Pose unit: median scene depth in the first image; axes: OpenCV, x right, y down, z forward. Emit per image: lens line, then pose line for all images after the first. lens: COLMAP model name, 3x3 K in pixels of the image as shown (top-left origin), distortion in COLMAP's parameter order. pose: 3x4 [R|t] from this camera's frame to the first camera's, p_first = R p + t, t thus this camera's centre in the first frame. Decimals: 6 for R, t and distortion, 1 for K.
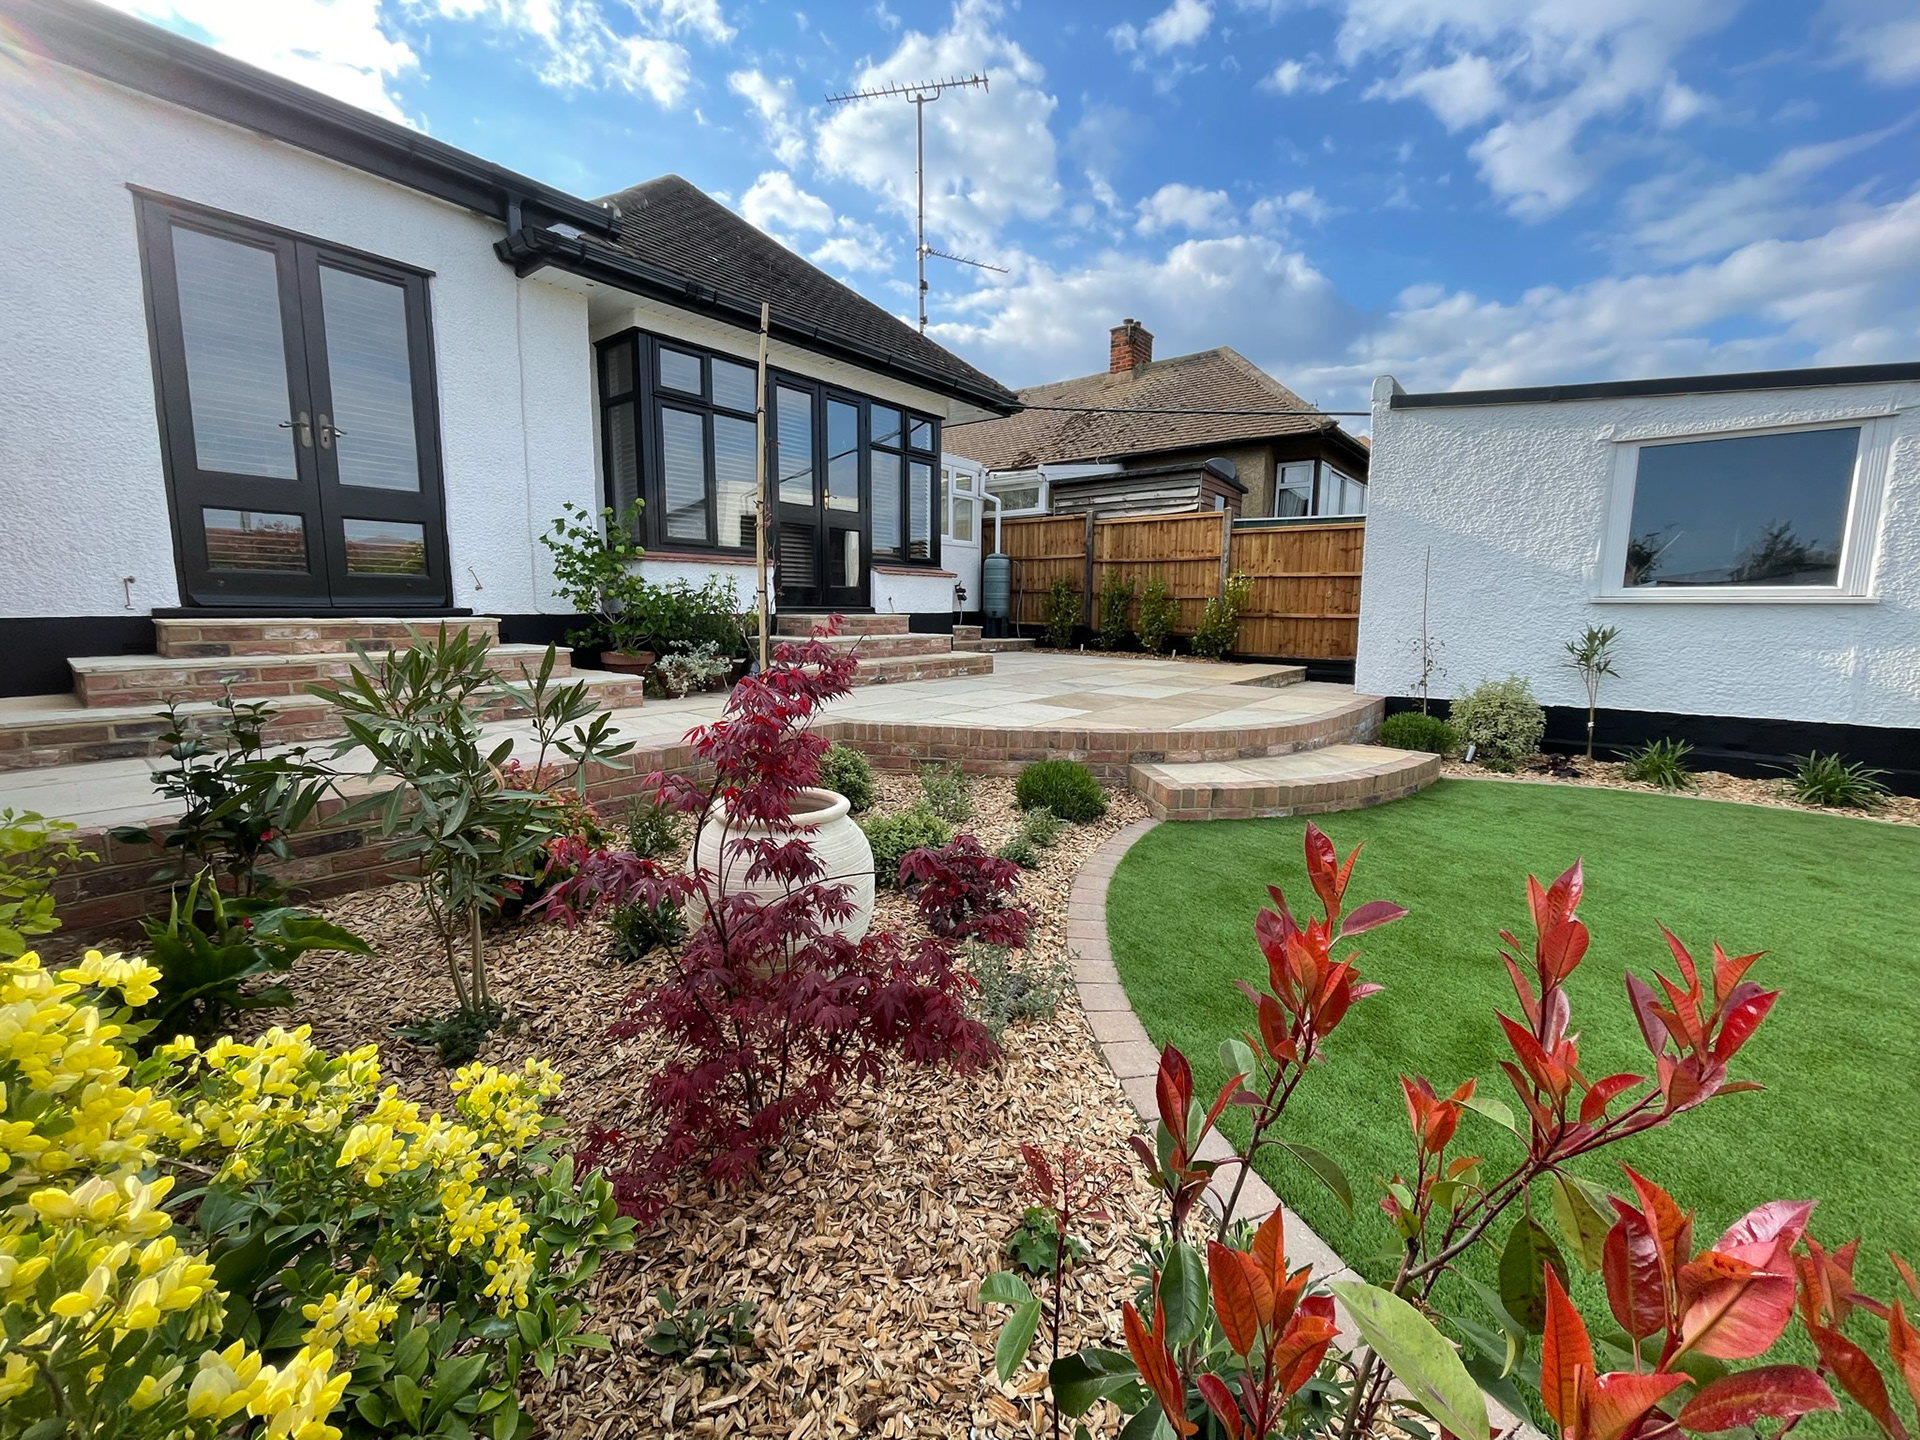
lens RADIAL K [[780.1, 0, 964.6], [0, 780.1, 711.1], [0, 0, 1]] dist [-0.001312, 0.000740]
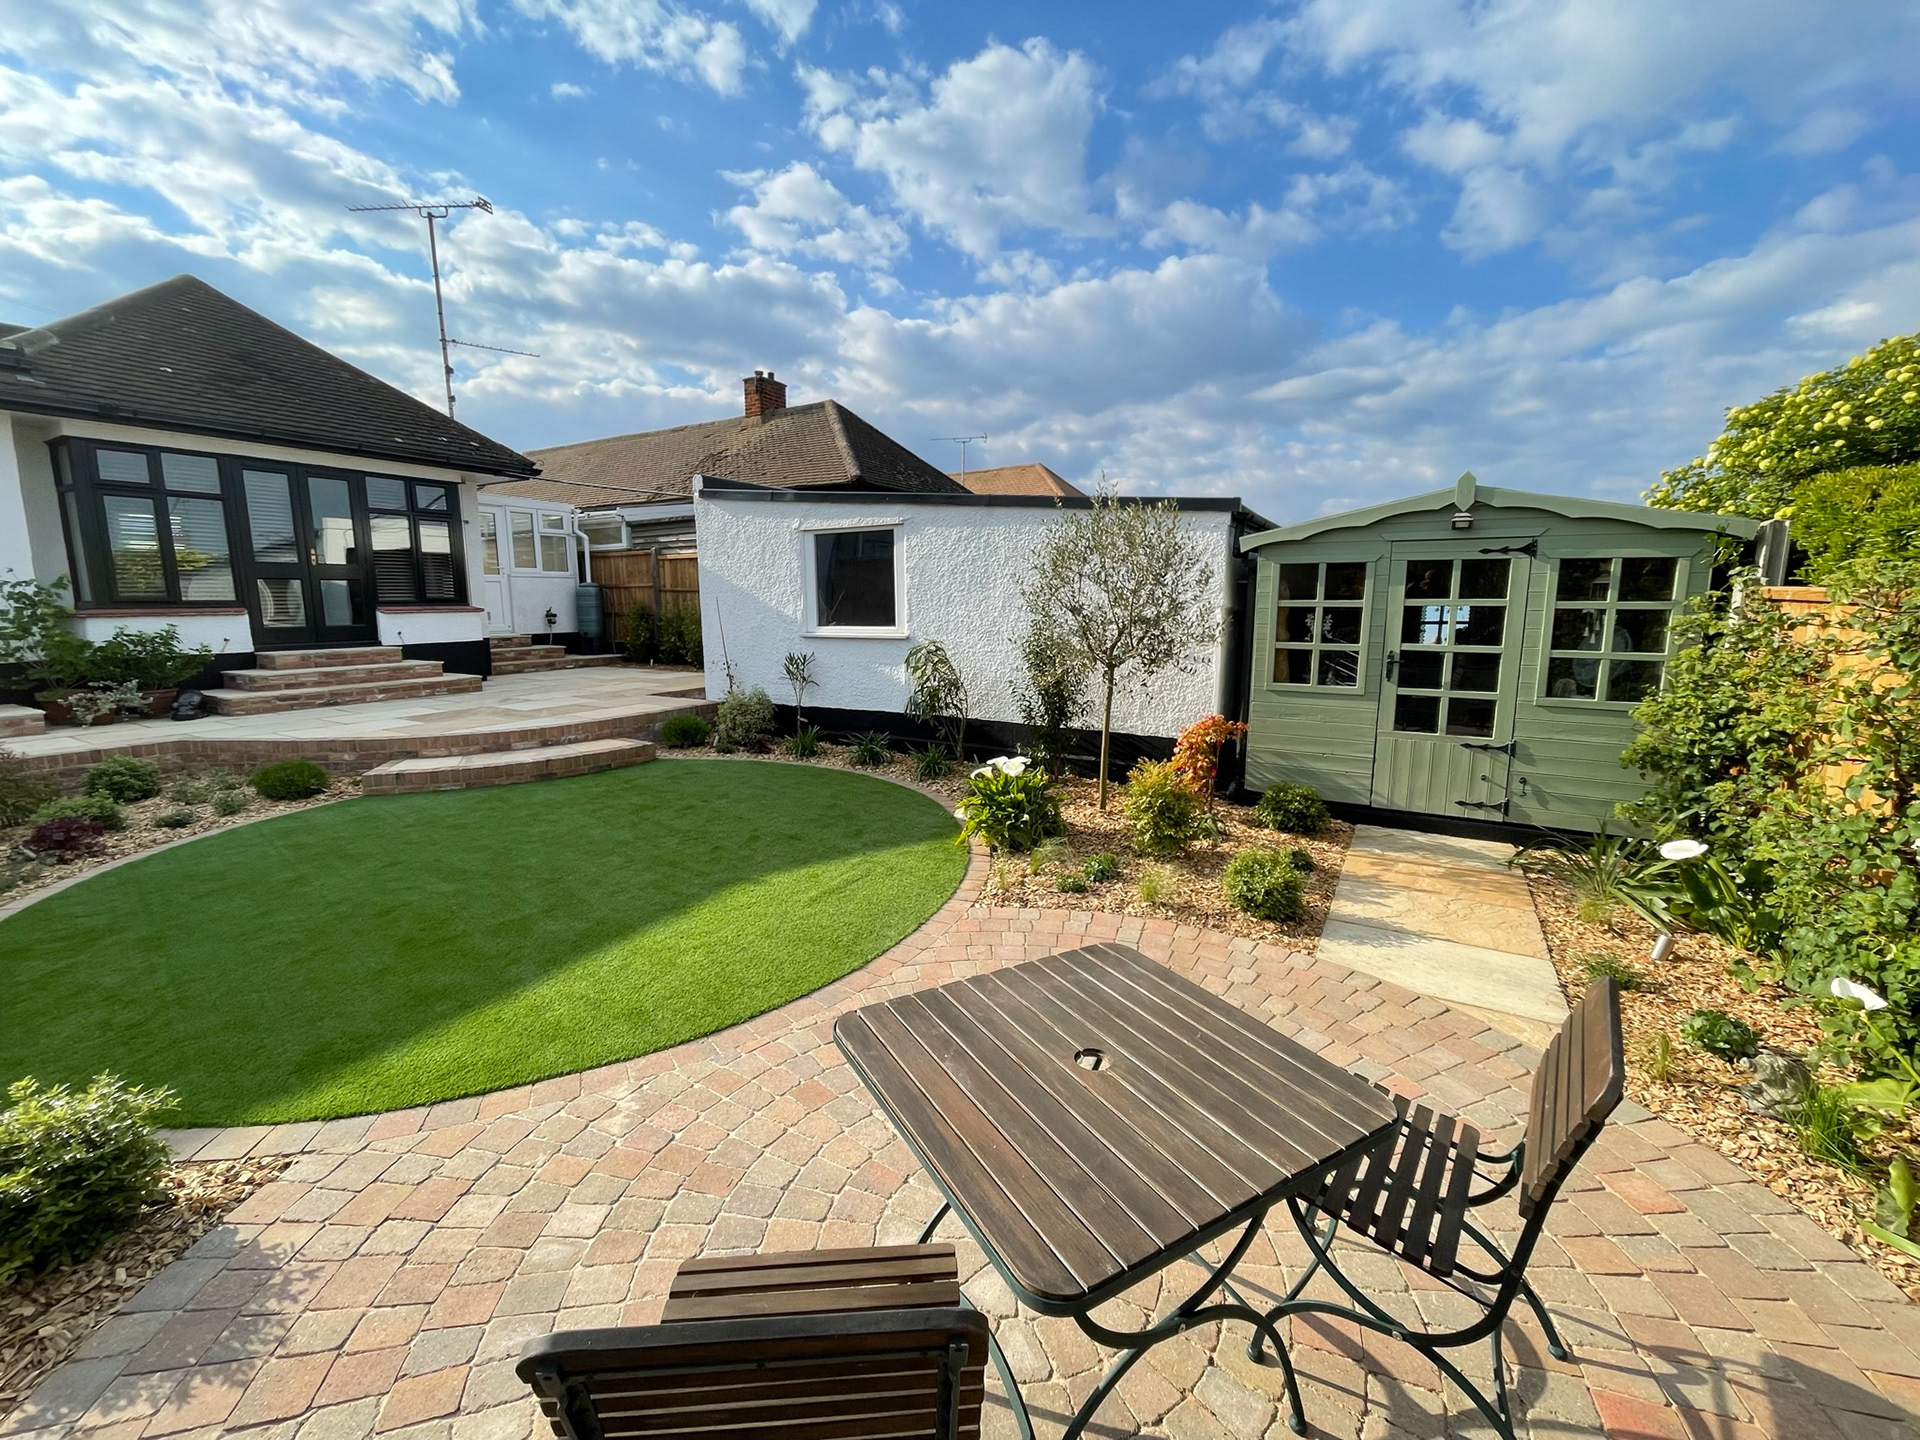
lens RADIAL K [[780.1, 0, 964.6], [0, 780.1, 711.1], [0, 0, 1]] dist [-0.001312, 0.000740]
pose [[0.987322, -0.038798, 0.153915, 0.763717], [0.037673, 0.999238, 0.010218, 0.000458], [-0.154194, -0.004290, 0.988031, -0.457938]]
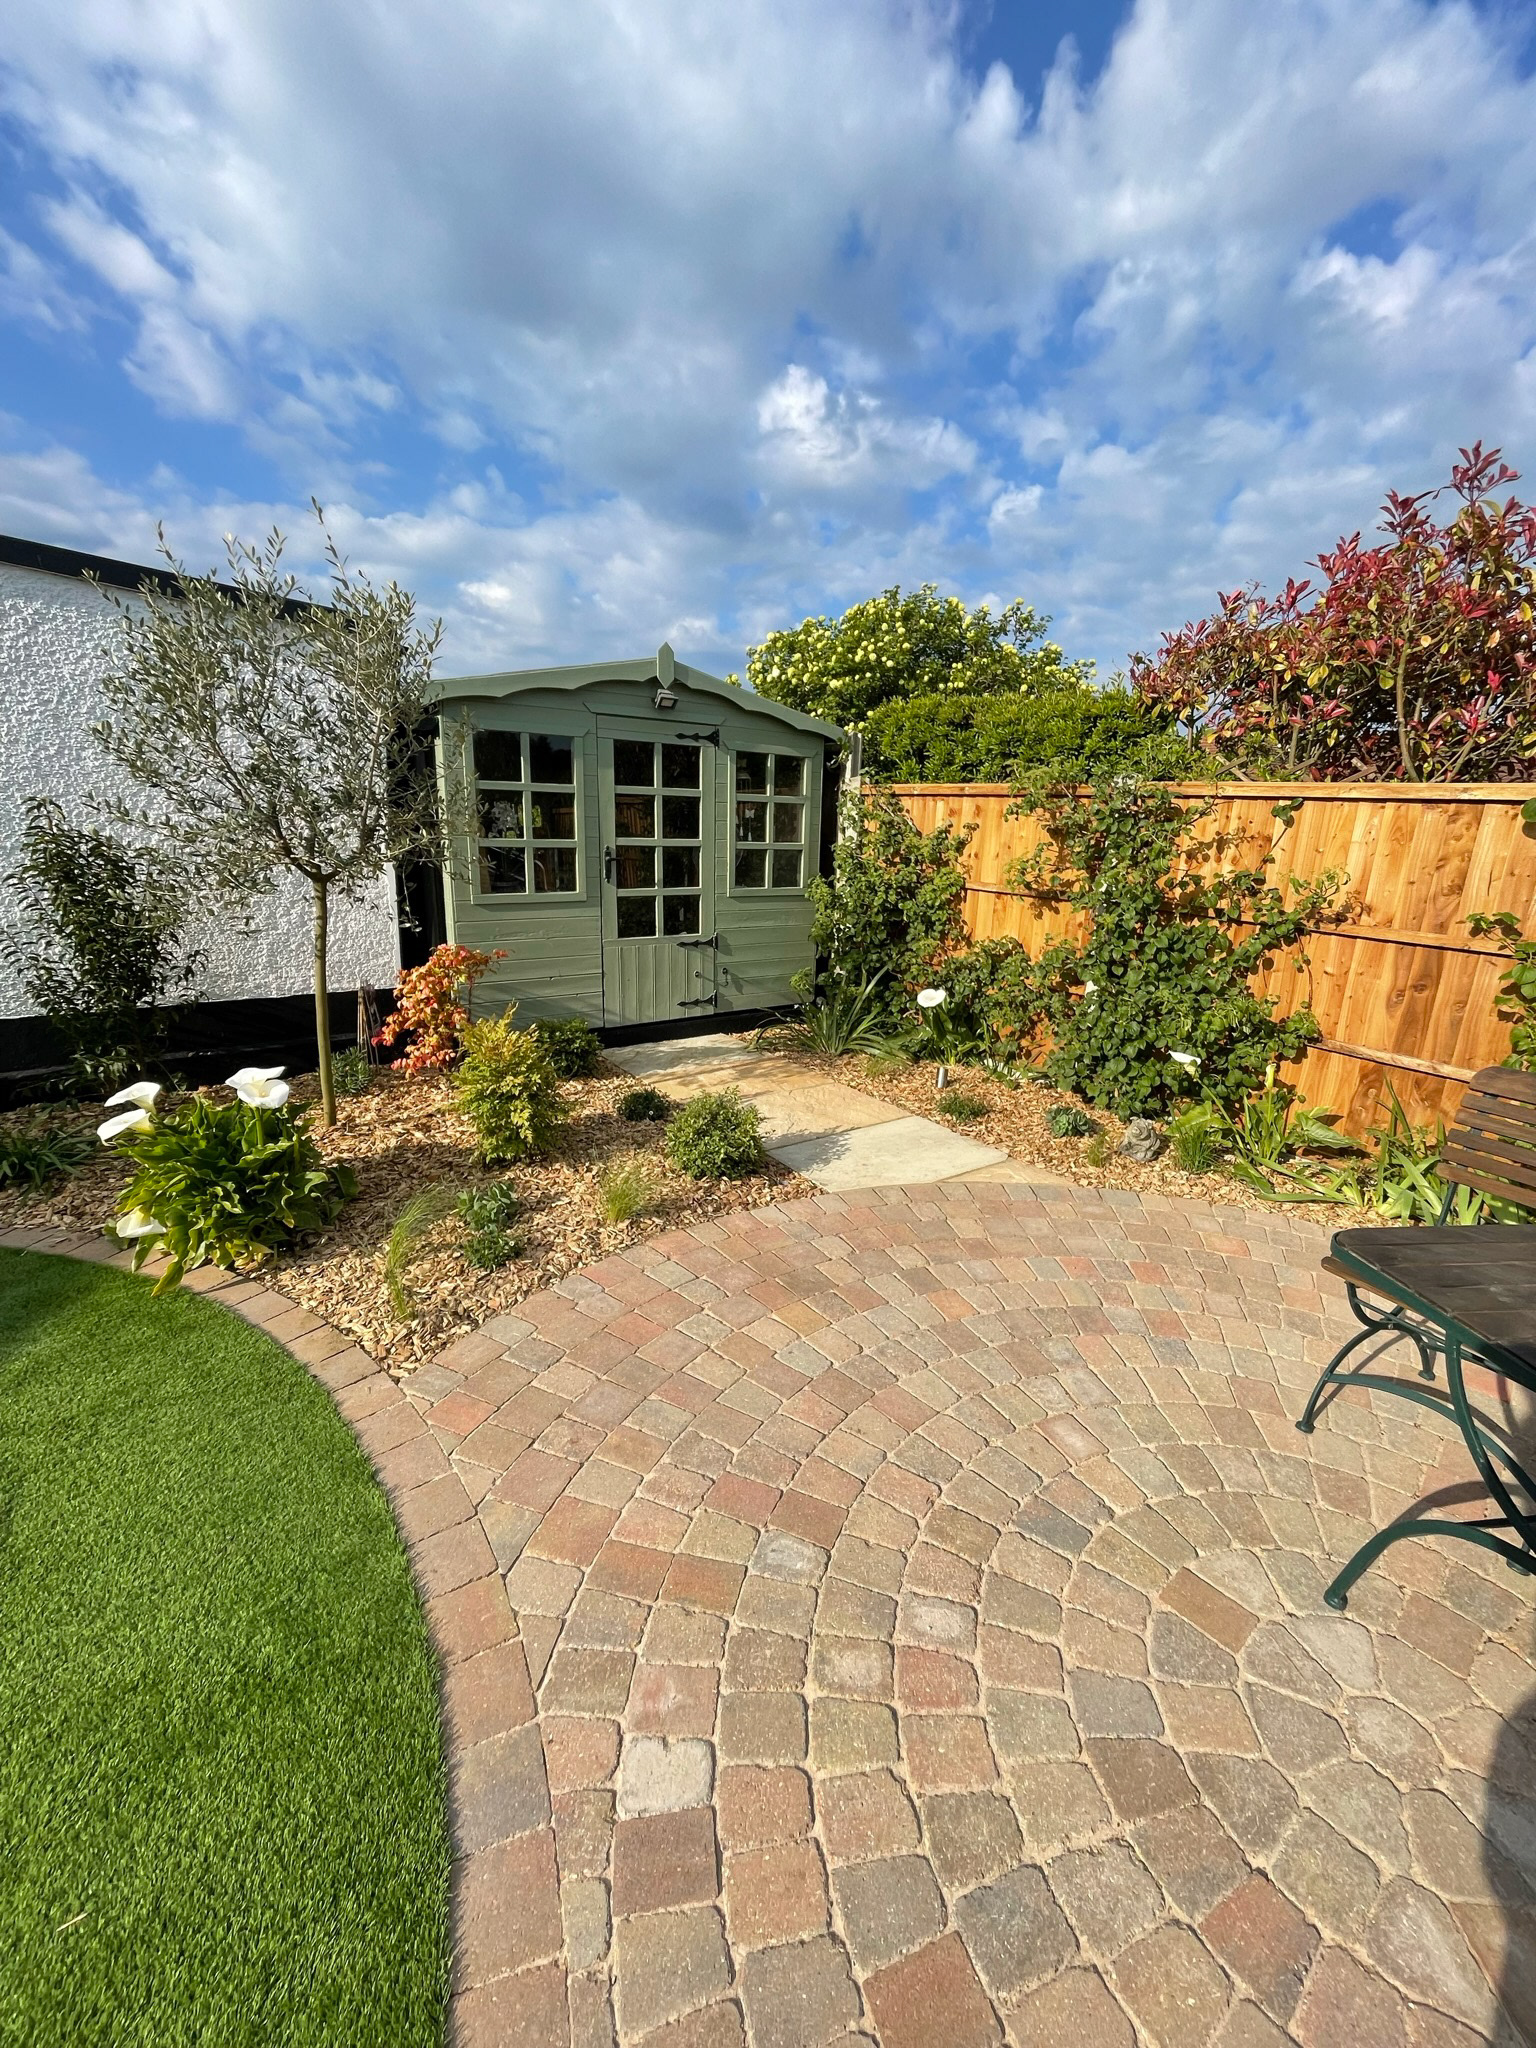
lens RADIAL K [[830.6, 0, 768.0], [0, 830.6, 1024.0], [0, 0, 1]] dist [0.008296, -0.008274]
pose [[0.277133, -0.230782, 0.932704, 0.625179], [0.118389, 0.971531, 0.205212, -0.019503], [-0.953510, 0.053550, 0.296566, -0.051705]]
